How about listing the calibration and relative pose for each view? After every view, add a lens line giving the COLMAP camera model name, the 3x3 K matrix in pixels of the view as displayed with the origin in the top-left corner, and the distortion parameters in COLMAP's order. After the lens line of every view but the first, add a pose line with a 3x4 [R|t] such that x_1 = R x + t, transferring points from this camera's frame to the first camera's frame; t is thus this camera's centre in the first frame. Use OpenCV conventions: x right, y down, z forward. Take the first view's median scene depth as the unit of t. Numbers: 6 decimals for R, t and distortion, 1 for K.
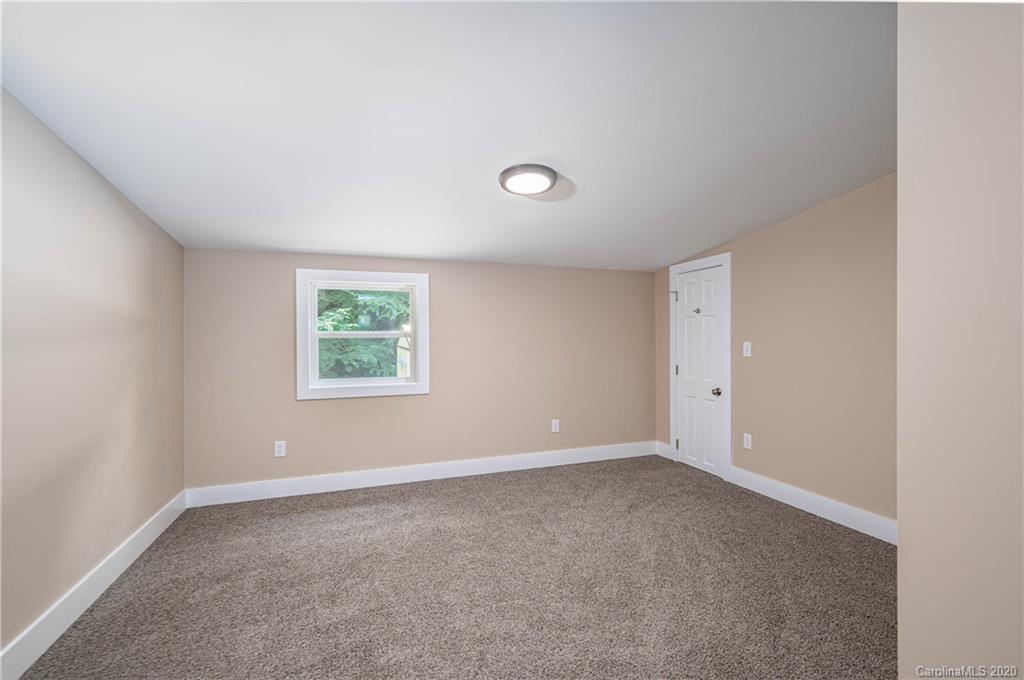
lens RADIAL K [[468.1, 0, 512.4], [0, 468.1, 340.9], [0, 0, 1]] dist [0.002320, -0.000347]
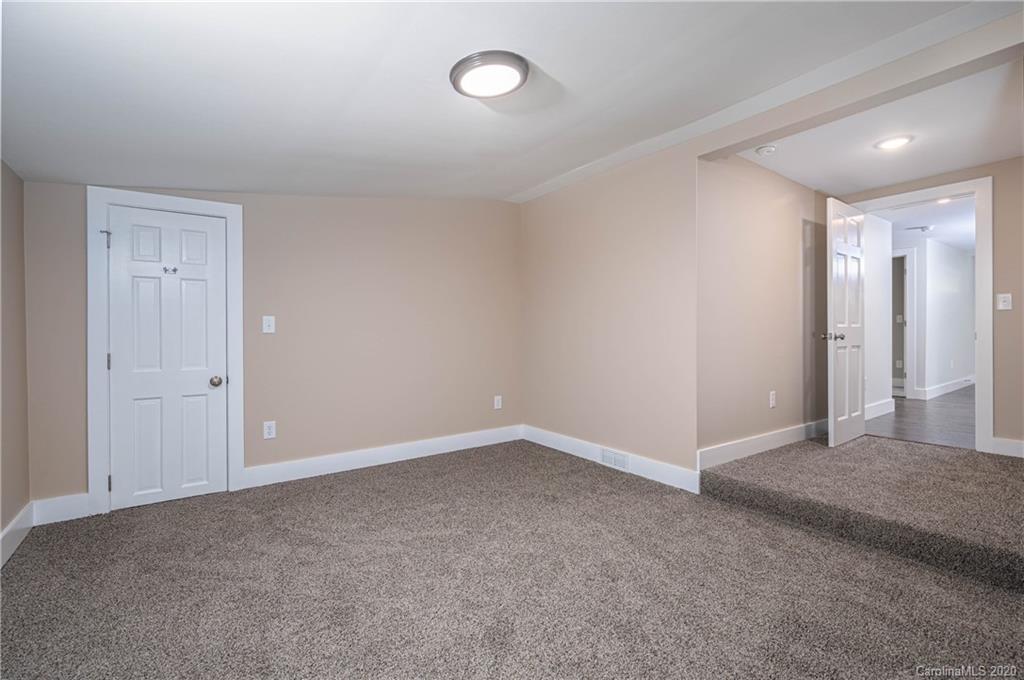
lens RADIAL K [[468.1, 0, 513.5], [0, 468.1, 334.0], [0, 0, 1]] dist [0.002320, -0.000347]
pose [[-0.304937, 0.003719, 0.952365, -0.454952], [0.014065, 0.999901, 0.000599, 0.039758], [-0.952269, 0.013578, -0.304959, 0.805018]]
